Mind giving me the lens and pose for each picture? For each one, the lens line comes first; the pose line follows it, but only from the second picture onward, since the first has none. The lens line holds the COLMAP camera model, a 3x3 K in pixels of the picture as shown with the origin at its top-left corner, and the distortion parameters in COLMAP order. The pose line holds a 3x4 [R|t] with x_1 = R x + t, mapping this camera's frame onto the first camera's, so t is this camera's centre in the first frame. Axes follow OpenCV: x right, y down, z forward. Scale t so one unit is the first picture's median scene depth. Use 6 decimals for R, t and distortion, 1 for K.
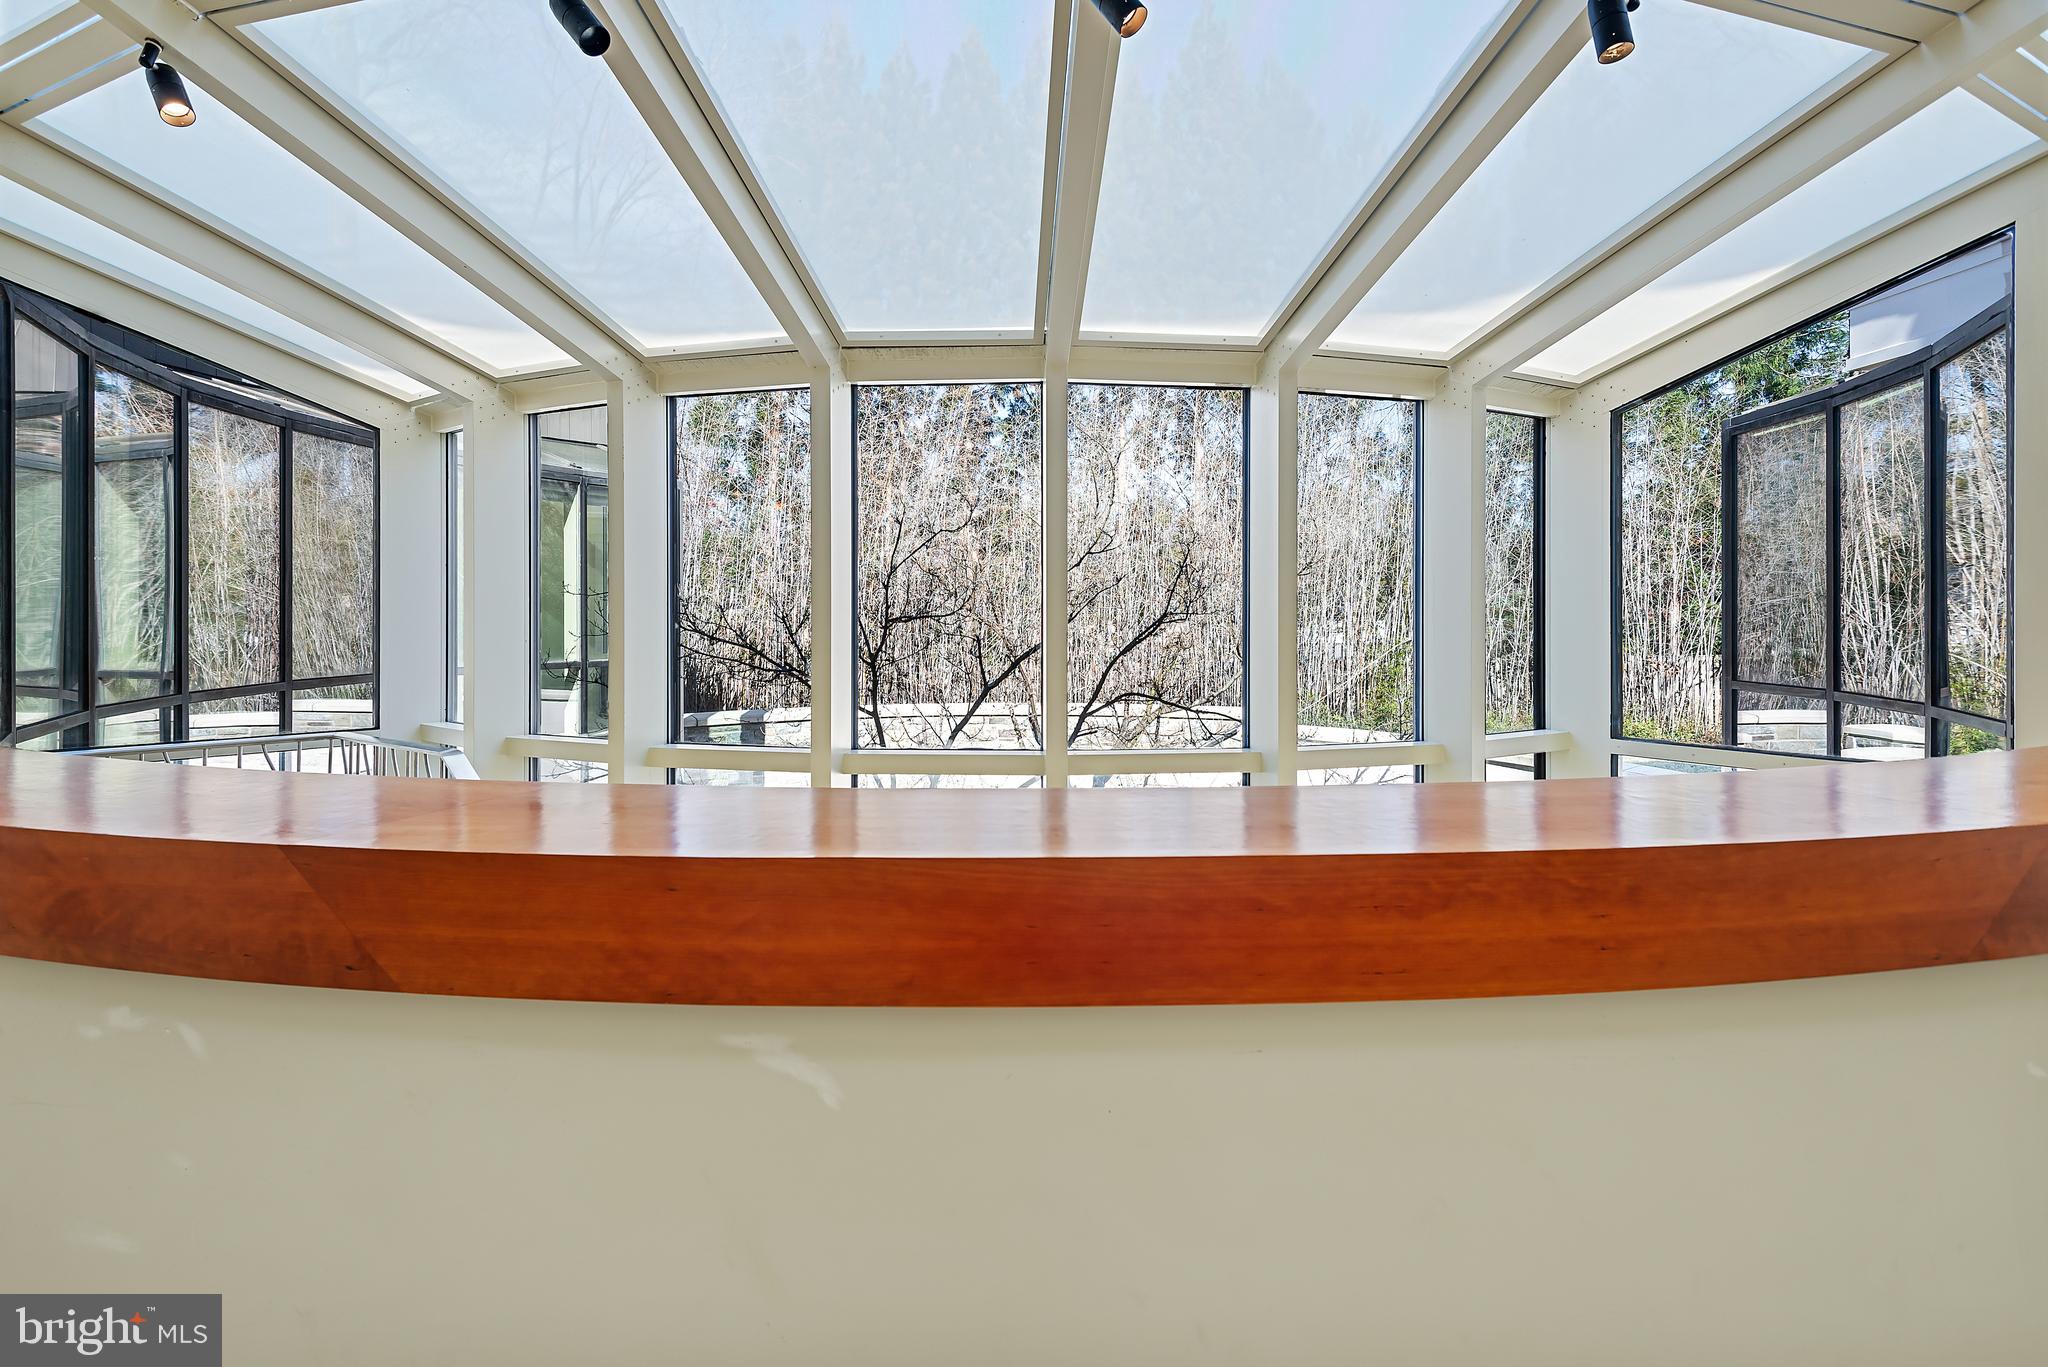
lens RADIAL K [[1000.7, 0, 1017.4], [0, 1000.7, 667.4], [0, 0, 1]] dist [0.002010, -0.000046]
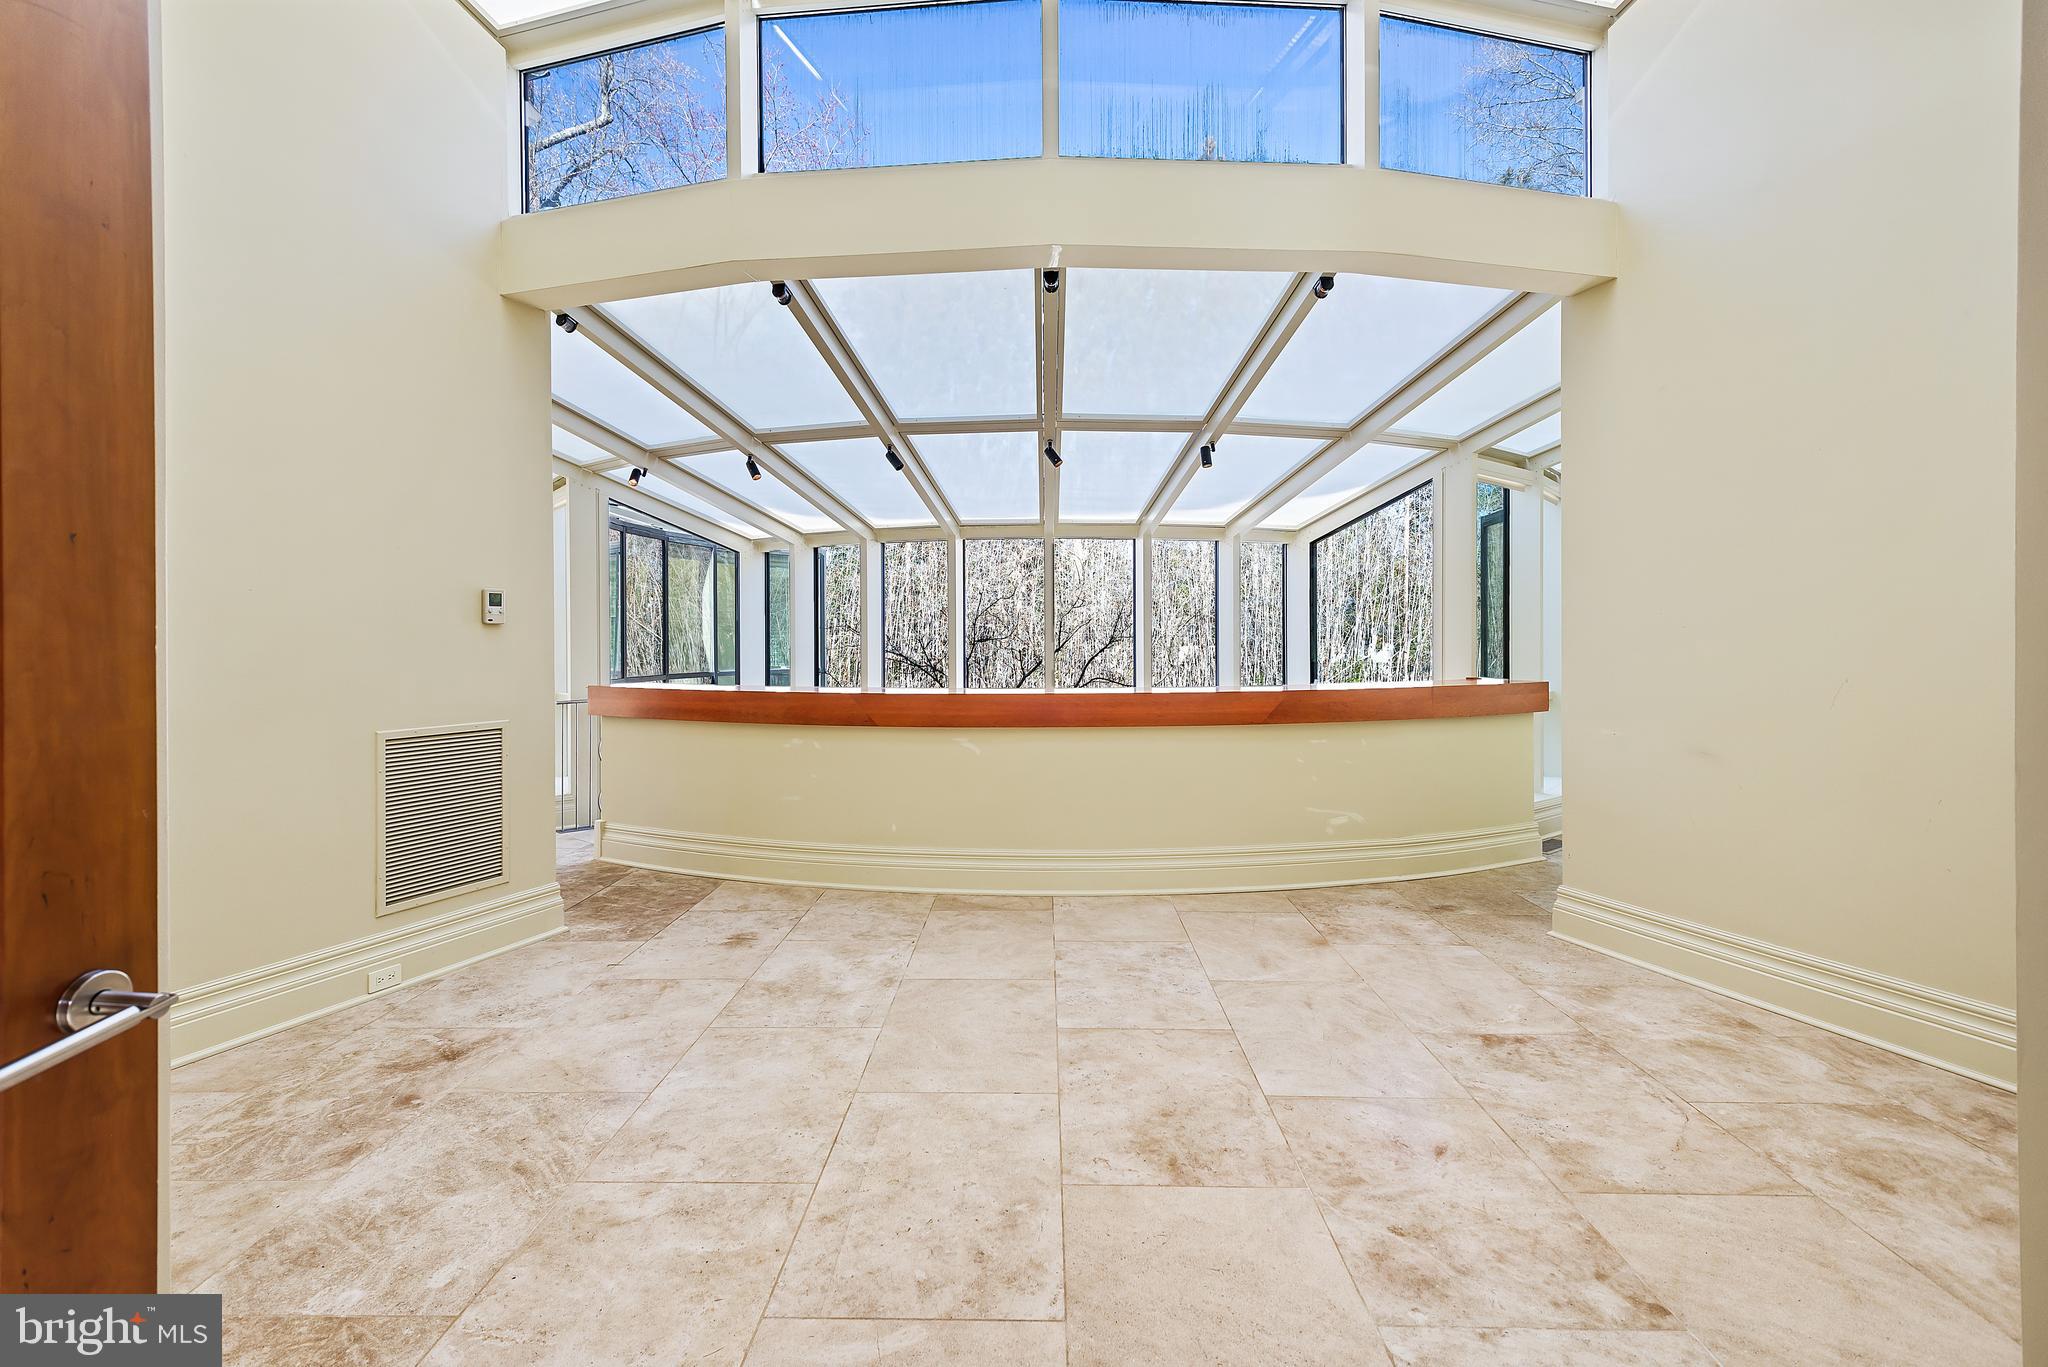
lens RADIAL K [[933.1, 0, 1030.1], [0, 933.1, 684.5], [0, 0, 1]] dist [-0.002523, -0.000301]
pose [[0.999219, -0.002334, -0.039442, 0.075734], [0.002268, 0.999996, -0.001704, 0.059868], [0.039445, 0.001614, 0.999220, -1.158871]]
